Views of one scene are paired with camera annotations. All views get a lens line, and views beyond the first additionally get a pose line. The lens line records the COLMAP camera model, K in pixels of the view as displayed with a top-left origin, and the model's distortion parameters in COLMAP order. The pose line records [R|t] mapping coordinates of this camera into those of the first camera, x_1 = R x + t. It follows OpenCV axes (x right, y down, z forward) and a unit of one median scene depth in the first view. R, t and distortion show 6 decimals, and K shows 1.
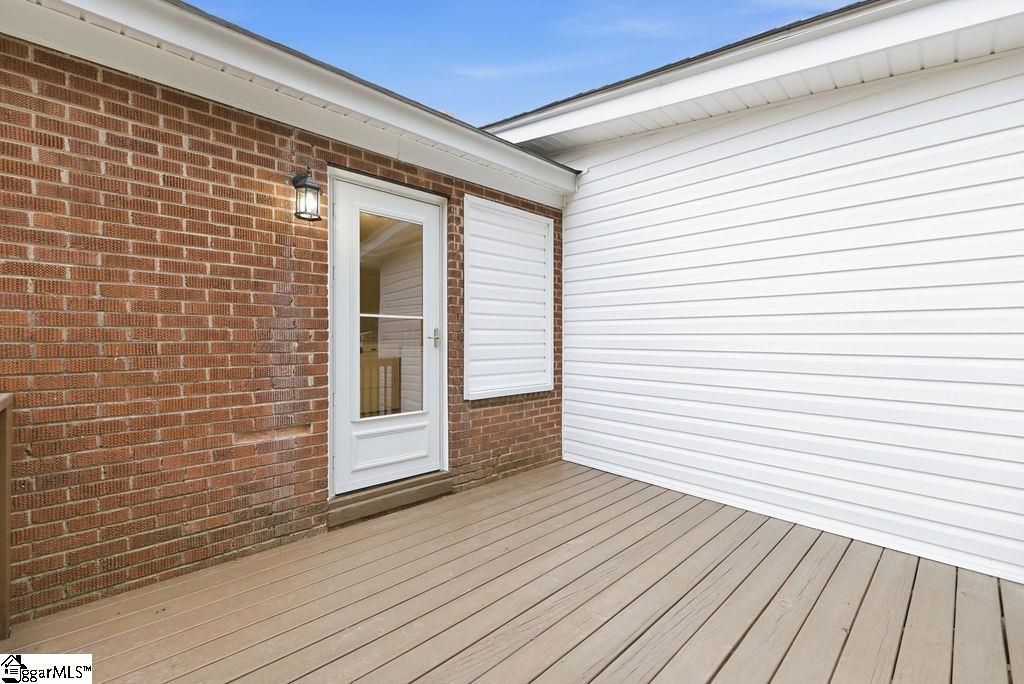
lens RADIAL K [[432.2, 0, 517.7], [0, 432.2, 340.3], [0, 0, 1]] dist [-0.001701, 0.000051]
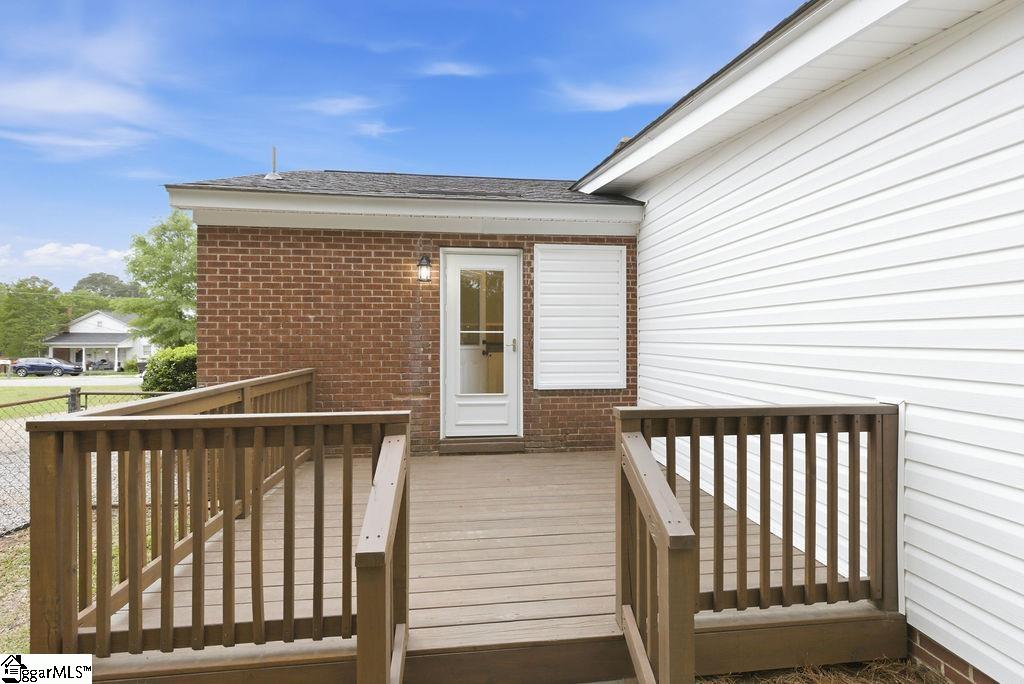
lens RADIAL K [[446.1, 0, 514.4], [0, 446.1, 337.7], [0, 0, 1]] dist [0.001248, 0.000081]
pose [[0.794108, -0.001781, -0.607774, 0.850378], [-0.001109, 0.999990, -0.004380, -0.028579], [0.607776, 0.004152, 0.794098, -0.242186]]
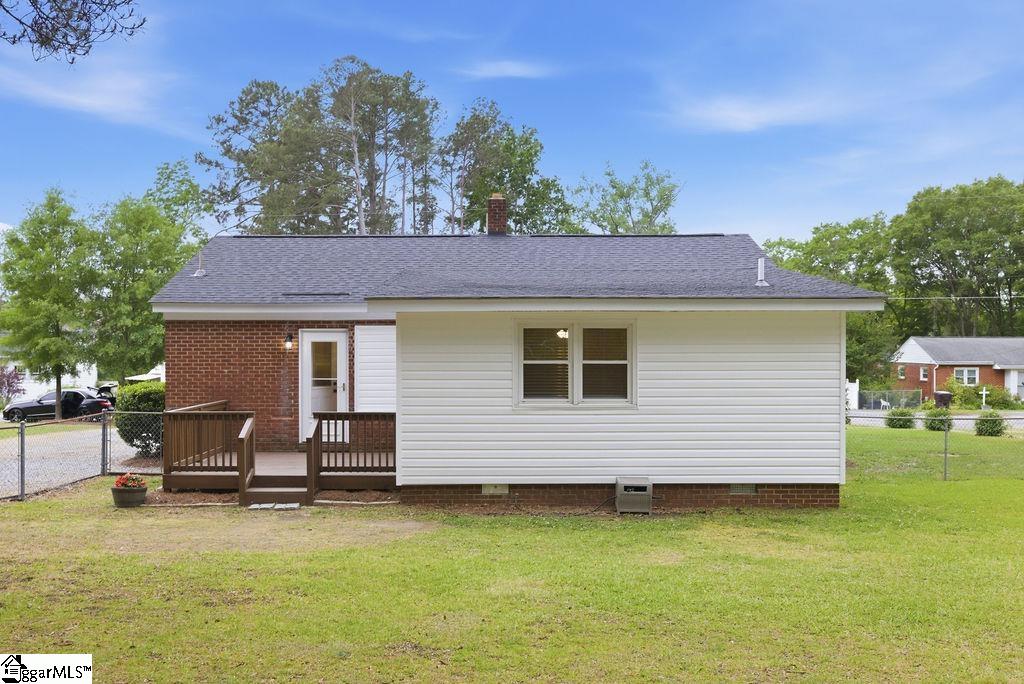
lens RADIAL K [[949.2, 0, 510.0], [0, 949.2, 342.6], [0, 0, 1]] dist [-0.008857, 0.000000]
pose [[0.713484, -0.001379, -0.700670, 4.842879], [0.000730, 0.999999, -0.001224, -0.284665], [0.700671, 0.000362, 0.713484, -2.468236]]
